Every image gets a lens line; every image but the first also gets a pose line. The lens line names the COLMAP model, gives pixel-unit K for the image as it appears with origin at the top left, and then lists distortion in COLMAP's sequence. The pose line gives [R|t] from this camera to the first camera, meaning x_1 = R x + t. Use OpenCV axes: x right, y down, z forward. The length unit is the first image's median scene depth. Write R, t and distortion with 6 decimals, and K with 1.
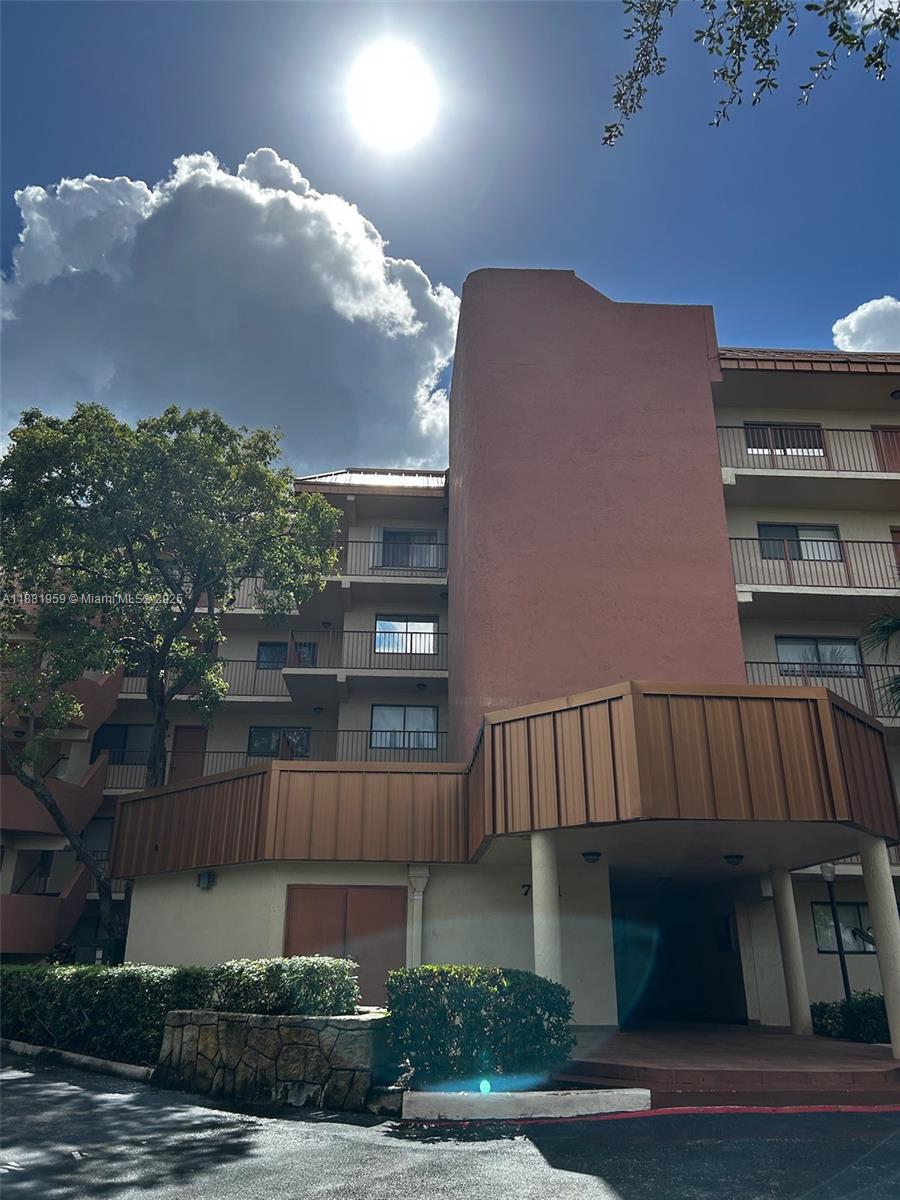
lens RADIAL K [[908.4, 0, 438.4], [0, 908.4, 590.3], [0, 0, 1]] dist [0.044865, -0.046619]
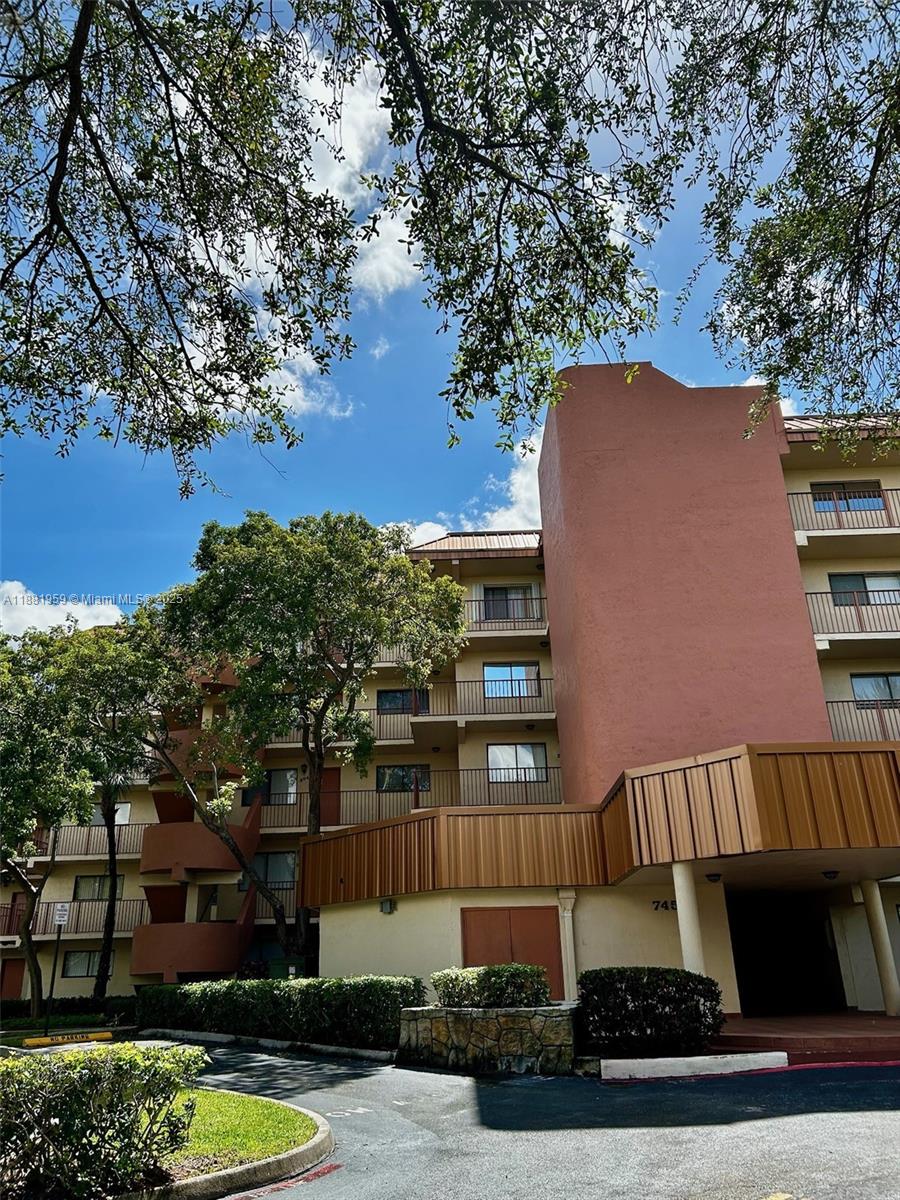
lens RADIAL K [[908.4, 0, 436.5], [0, 908.4, 608.5], [0, 0, 1]] dist [0.044865, -0.046619]
pose [[0.996606, -0.057764, -0.058644, -0.098901], [0.058213, 0.998286, 0.005975, -0.088874], [0.058198, -0.009369, 0.998261, -0.224934]]
